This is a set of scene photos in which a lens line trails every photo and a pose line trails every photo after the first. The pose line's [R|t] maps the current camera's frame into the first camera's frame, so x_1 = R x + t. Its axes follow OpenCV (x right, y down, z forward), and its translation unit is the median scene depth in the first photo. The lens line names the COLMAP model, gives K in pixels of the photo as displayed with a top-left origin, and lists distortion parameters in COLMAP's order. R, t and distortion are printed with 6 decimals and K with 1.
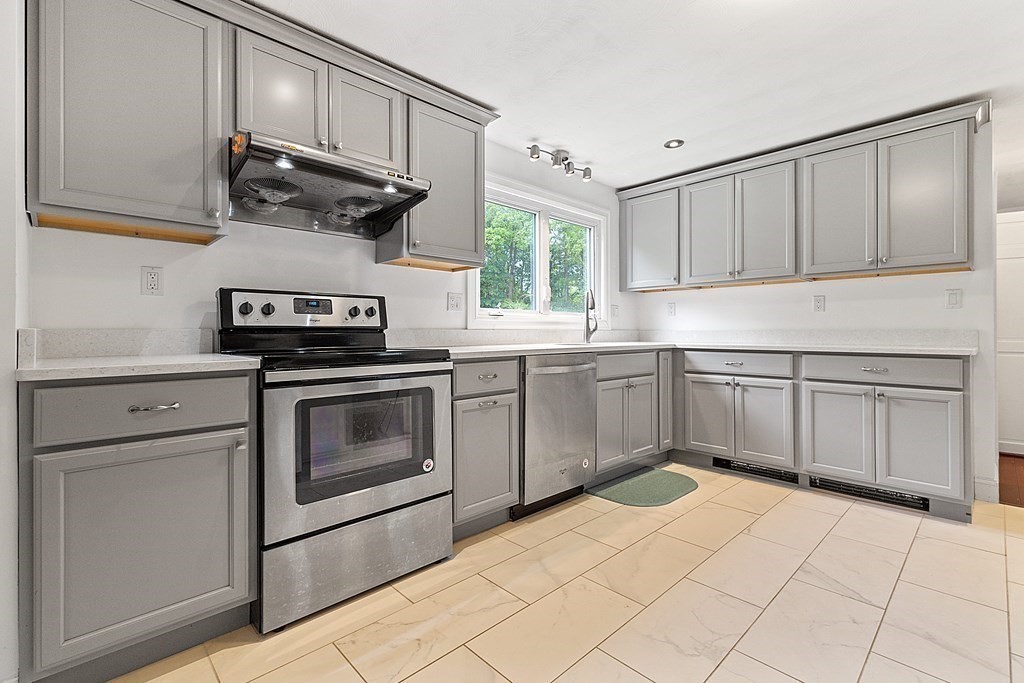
lens RADIAL K [[462.5, 0, 511.8], [0, 462.5, 326.0], [0, 0, 1]] dist [0.000324, -0.000260]
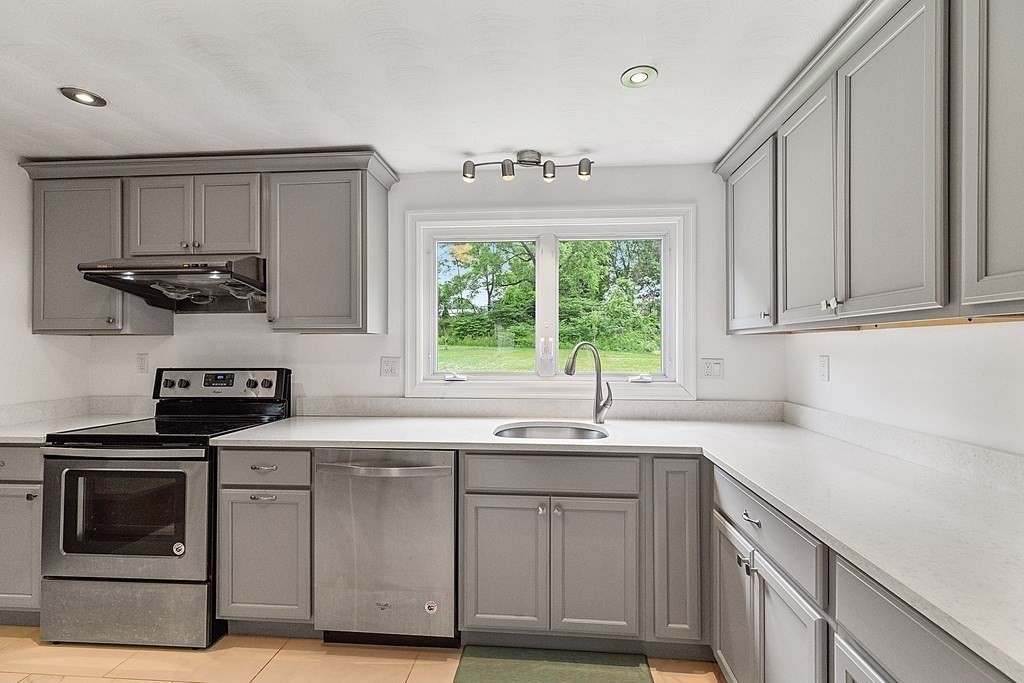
lens RADIAL K [[461.7, 0, 515.3], [0, 461.7, 341.6], [0, 0, 1]] dist [0.002708, 0.000538]
pose [[0.662605, -0.008147, -0.748924, 0.797889], [0.010865, 0.999940, -0.001265, -0.108666], [0.748890, -0.007299, 0.662654, 0.652060]]
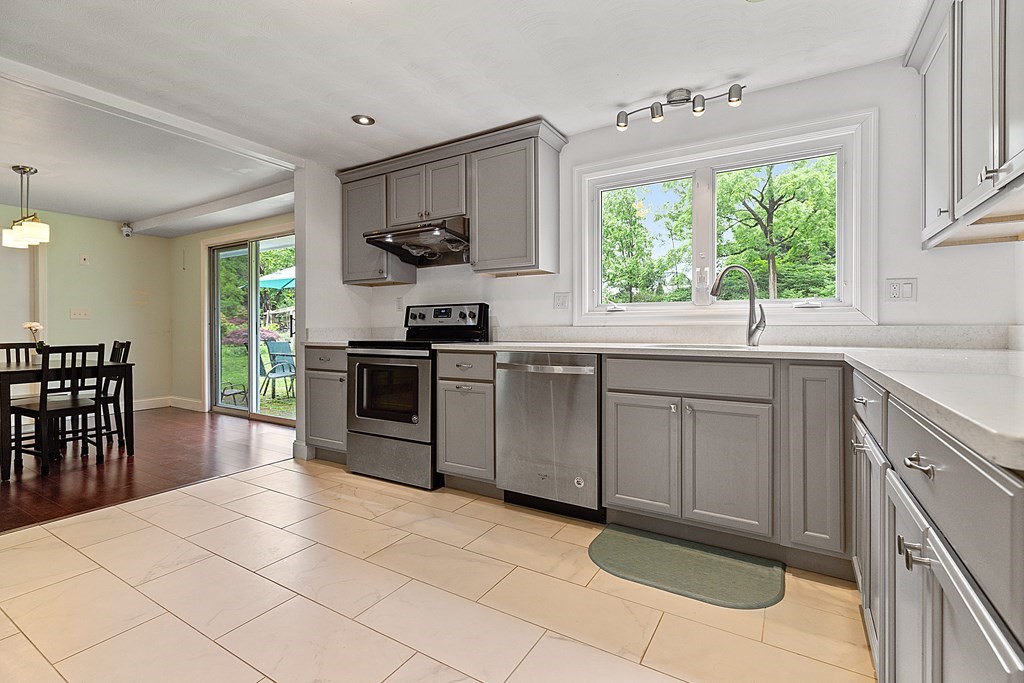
lens RADIAL K [[462.5, 0, 511.8], [0, 462.5, 326.0], [0, 0, 1]] dist [0.000324, -0.000260]
pose [[0.252682, -0.003292, -0.967544, 0.987640], [0.014736, 0.999891, 0.000447, 0.004543], [0.967437, -0.014371, 0.252703, 0.686475]]
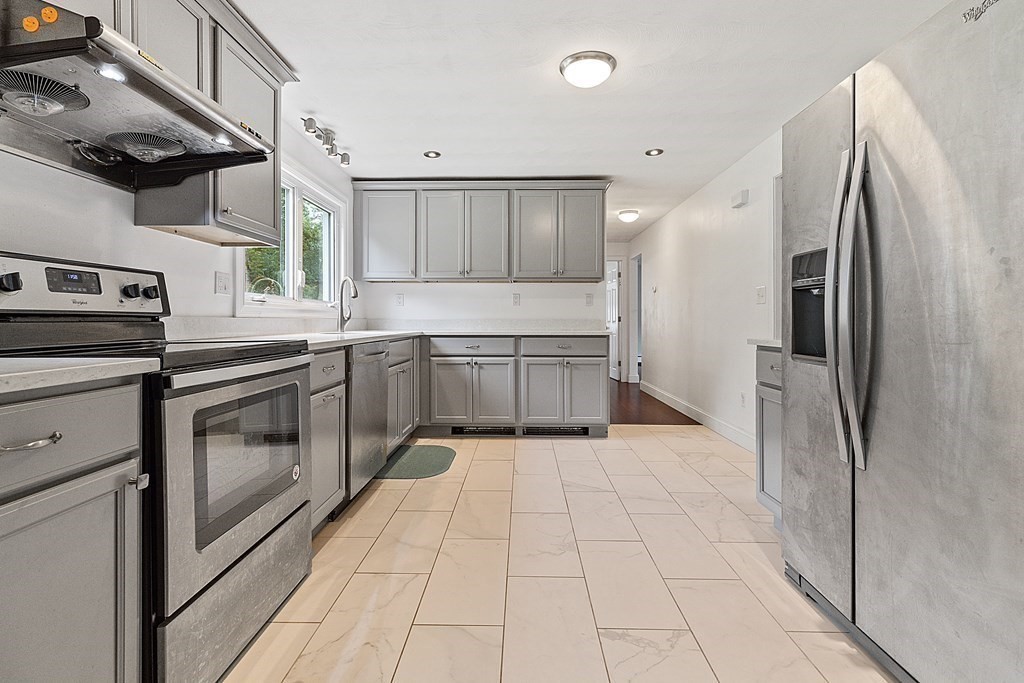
lens RADIAL K [[465.6, 0, 511.8], [0, 465.6, 319.0], [0, 0, 1]] dist [0.000429, -0.000429]
pose [[0.707320, 0.003557, 0.706884, -0.380755], [-0.009054, 0.999951, 0.004028, 0.002736], [-0.706835, -0.009250, 0.707318, 0.067671]]
